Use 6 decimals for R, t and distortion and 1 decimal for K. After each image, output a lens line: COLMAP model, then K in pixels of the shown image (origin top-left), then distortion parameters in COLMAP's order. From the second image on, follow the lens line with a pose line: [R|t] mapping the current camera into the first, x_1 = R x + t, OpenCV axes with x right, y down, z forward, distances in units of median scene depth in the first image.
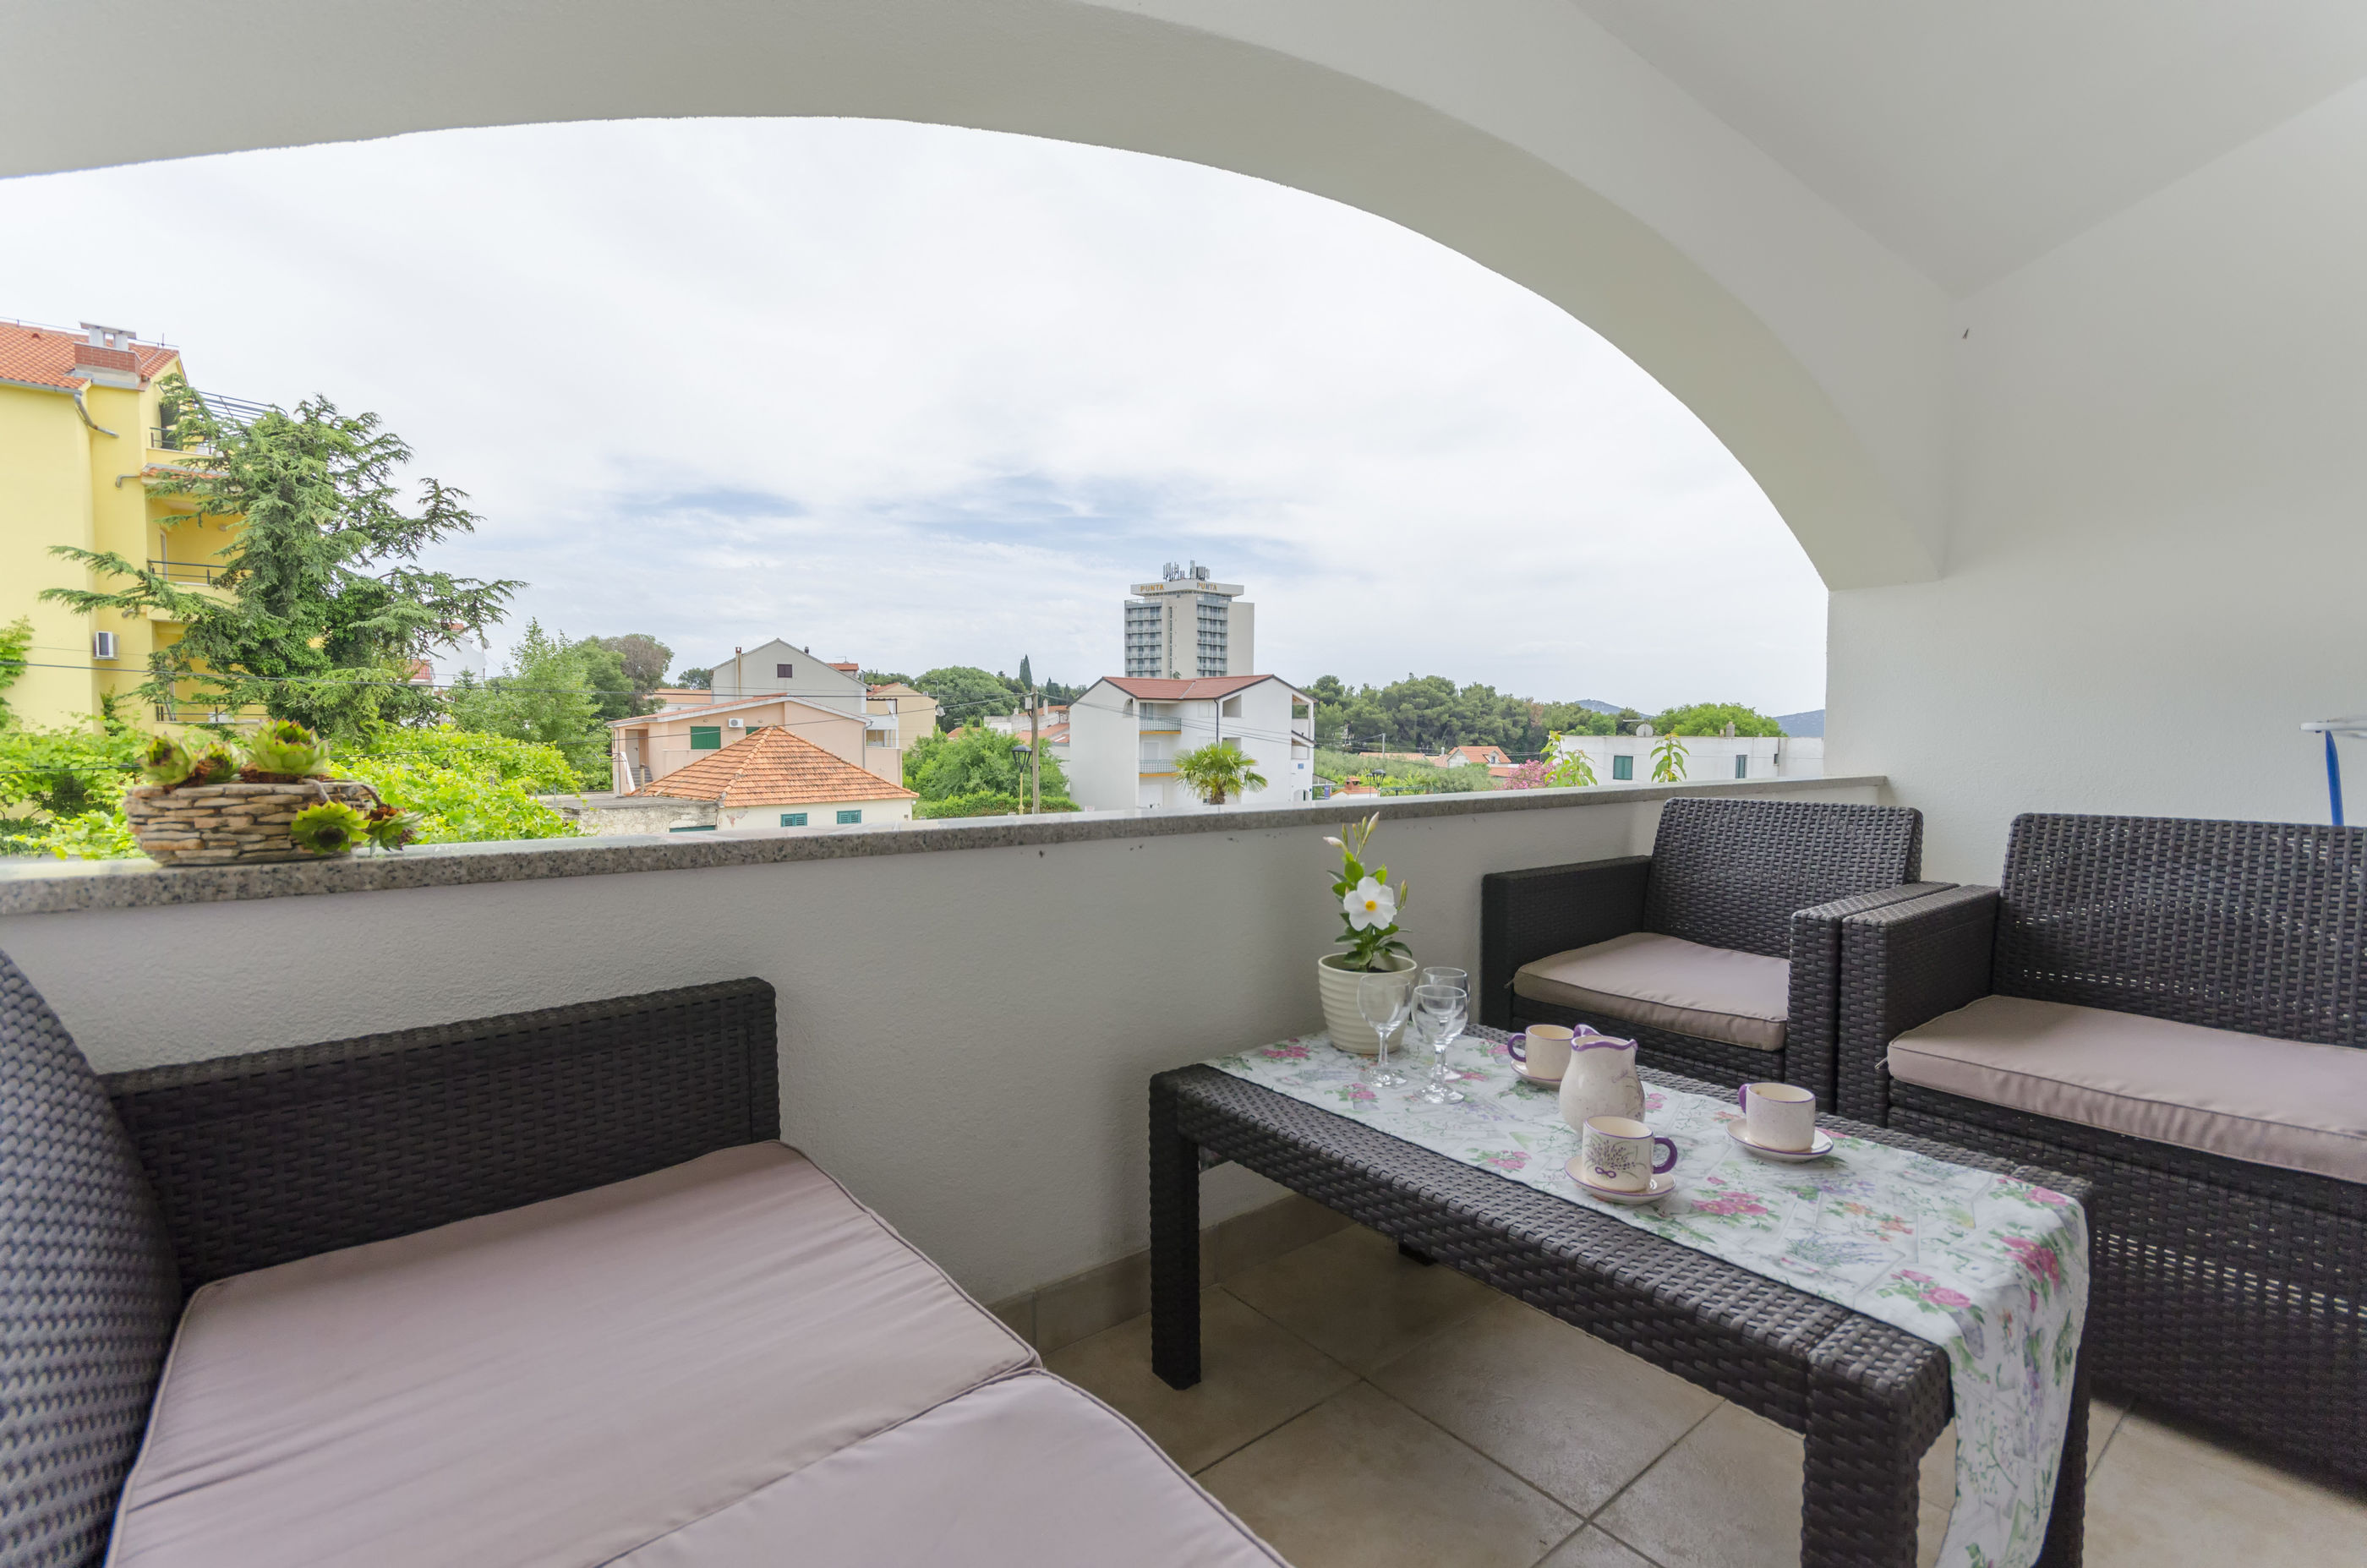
lens RADIAL K [[1033.9, 0, 1180.3], [0, 1033.9, 805.2], [0, 0, 1]] dist [0.003749, 0.001444]
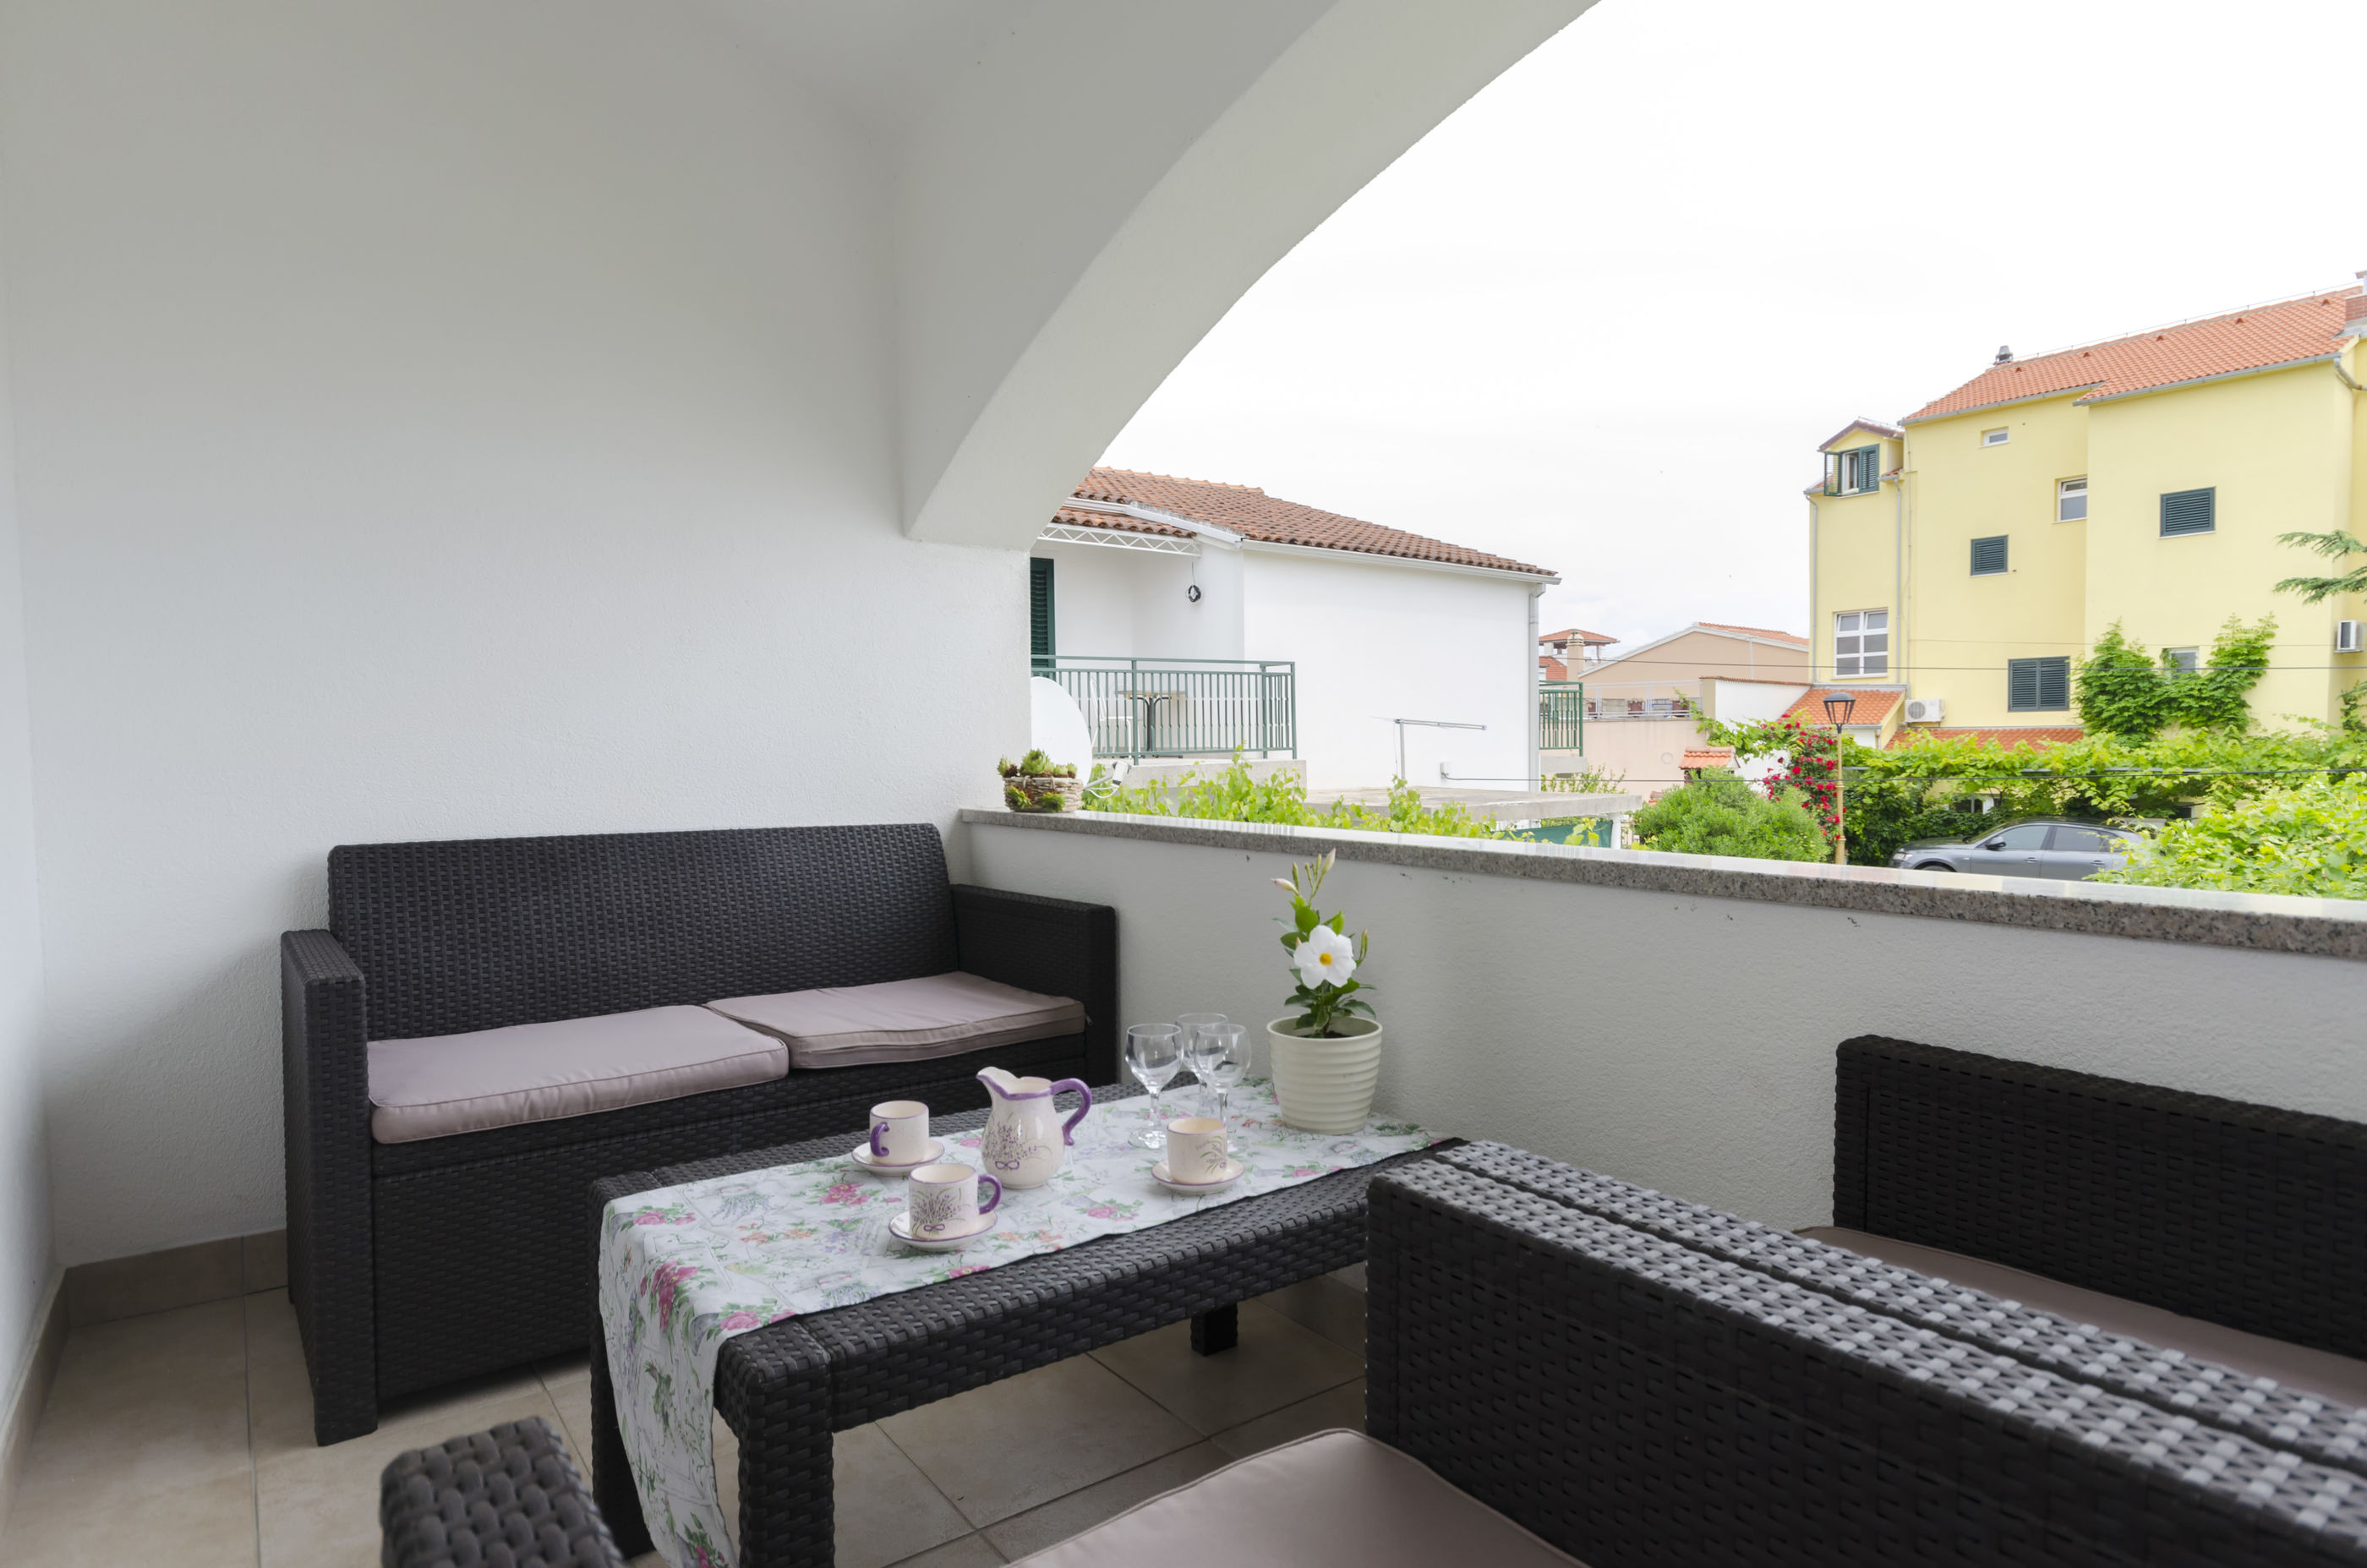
lens RADIAL K [[1315.7, 0, 1195.0], [0, 1315.7, 770.4], [0, 0, 1]] dist [0.011463, -0.005718]
pose [[-0.035579, 0.020192, -0.999163, 0.111989], [-0.061491, 0.997857, 0.022355, -0.006664], [0.997473, 0.062235, -0.034261, 0.082047]]
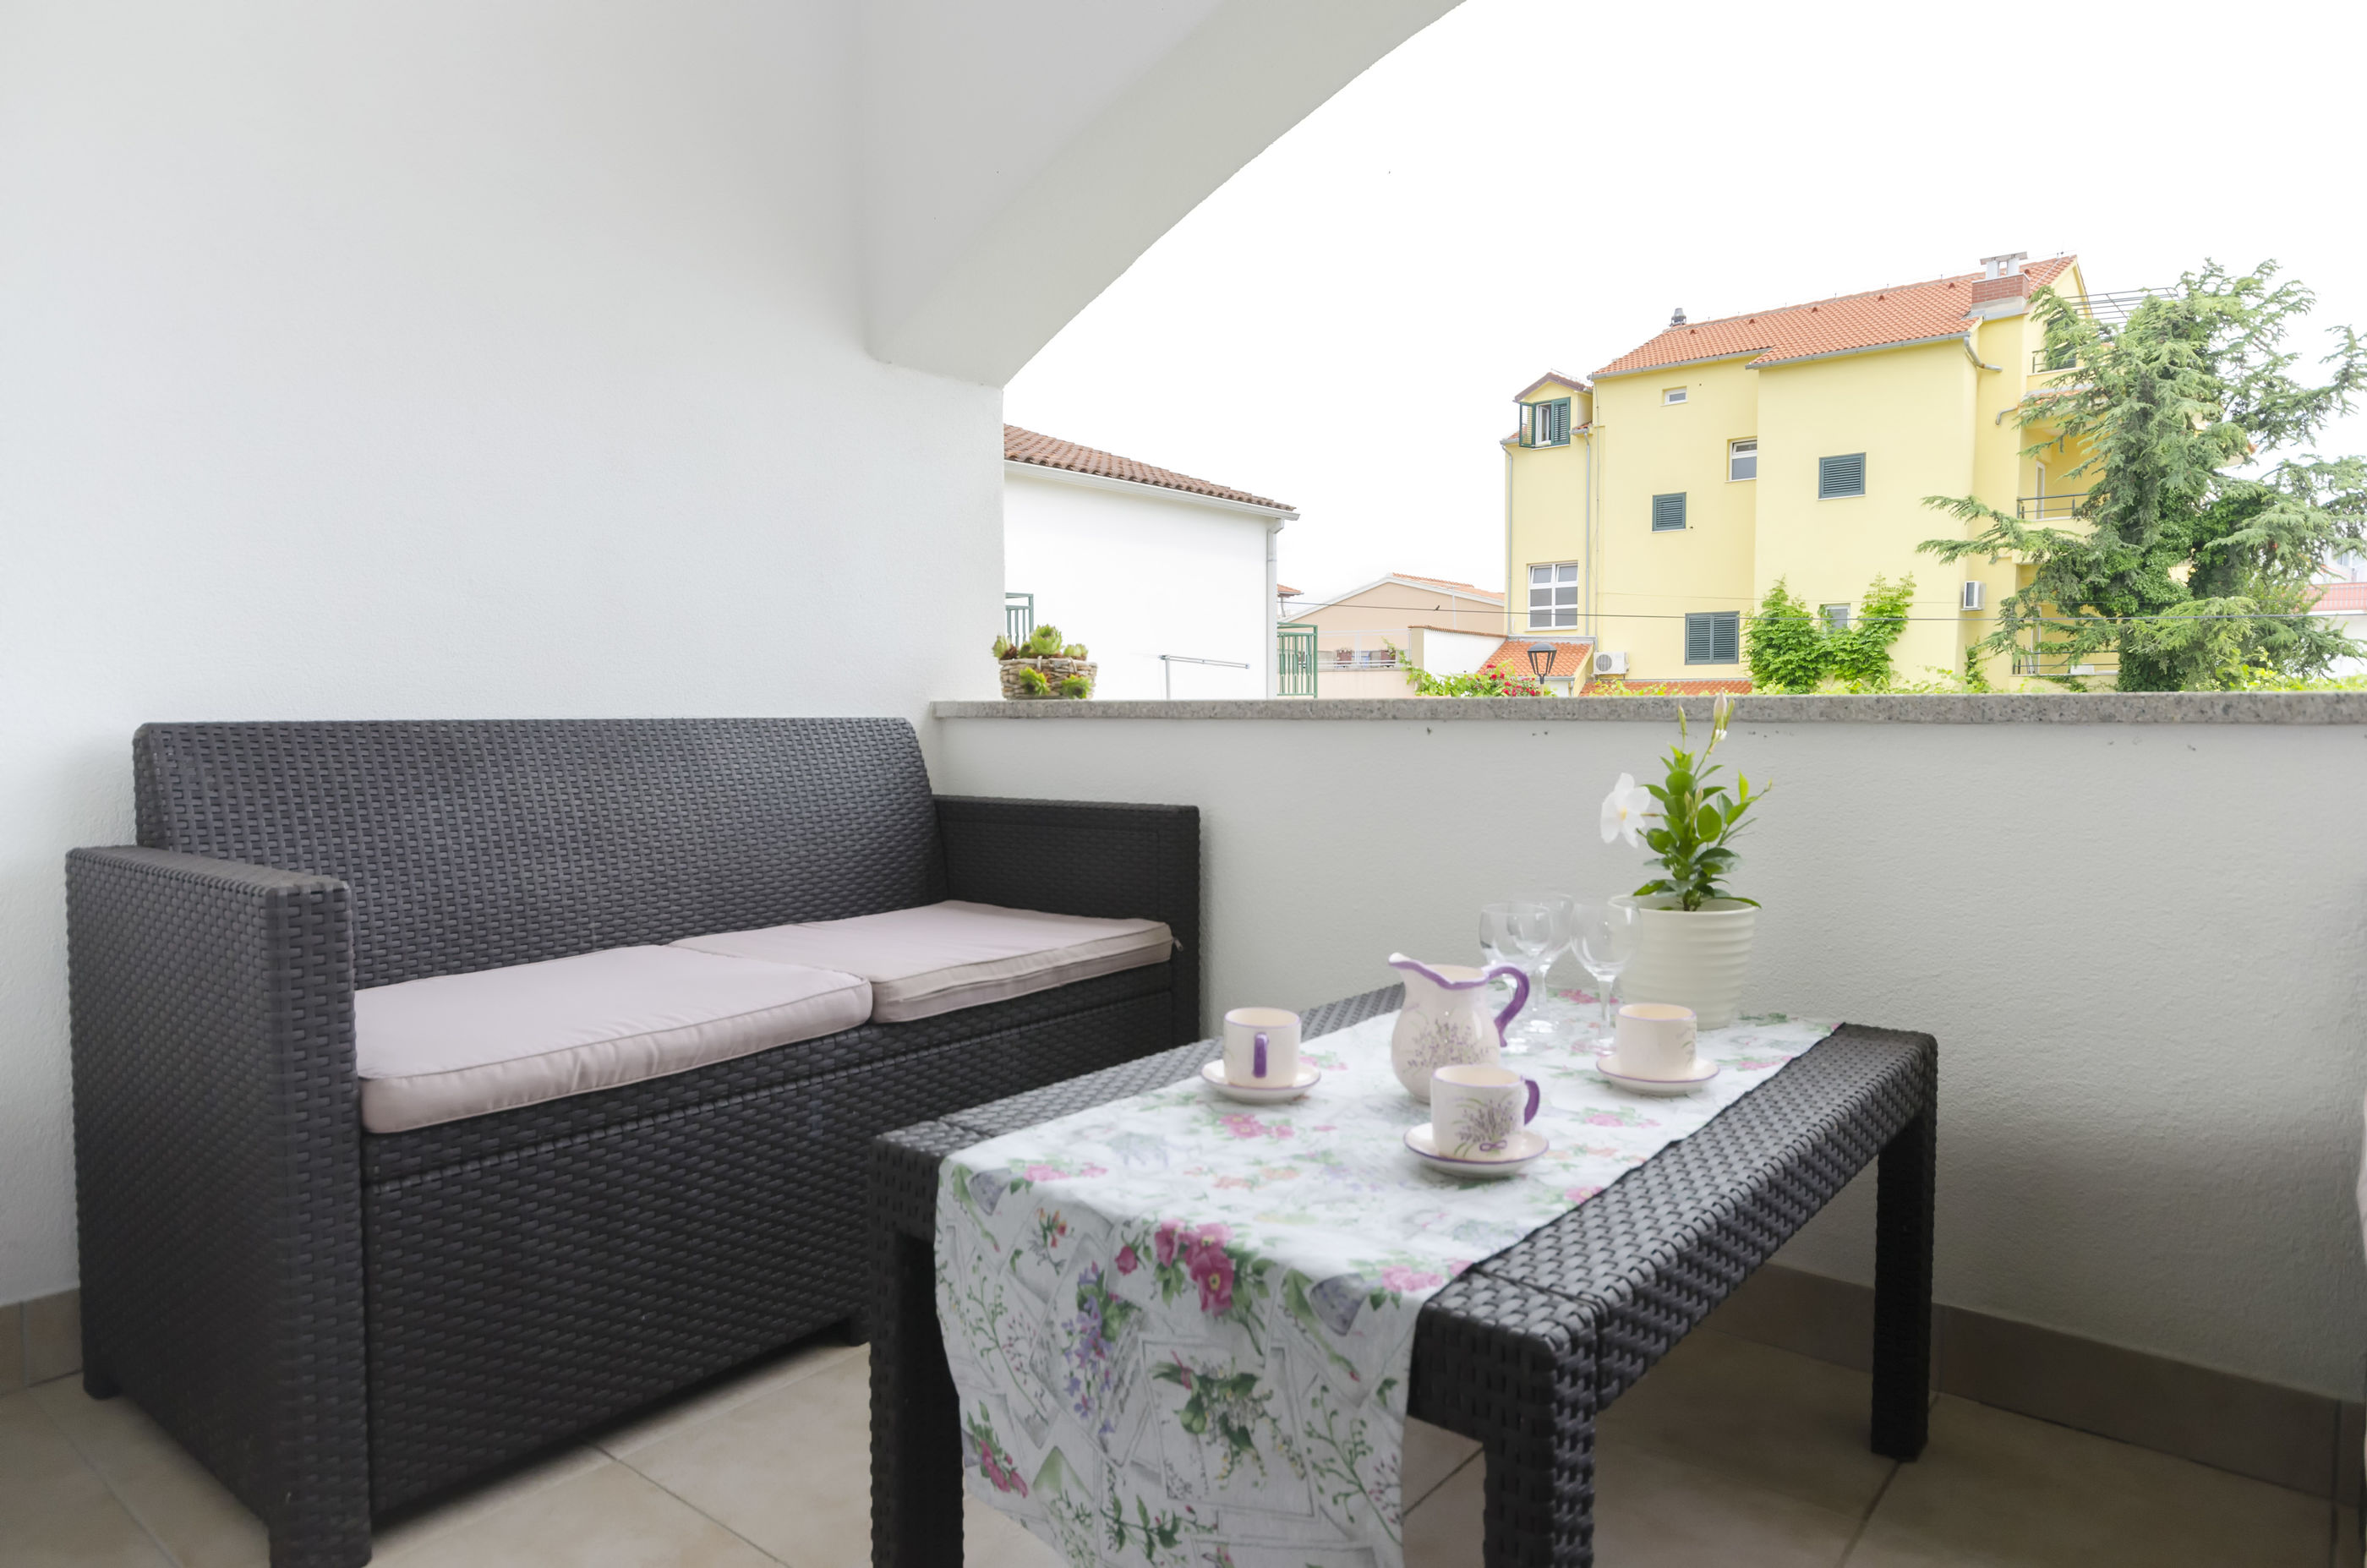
lens RADIAL K [[1428.3, 0, 1213.0], [0, 1428.3, 752.7], [0, 0, 1]] dist [0.027145, -0.009485]
pose [[0.223003, 0.034282, -0.974215, 0.094616], [-0.061481, 0.997886, 0.021042, 0.004349], [0.972877, 0.055203, 0.224639, 0.041678]]
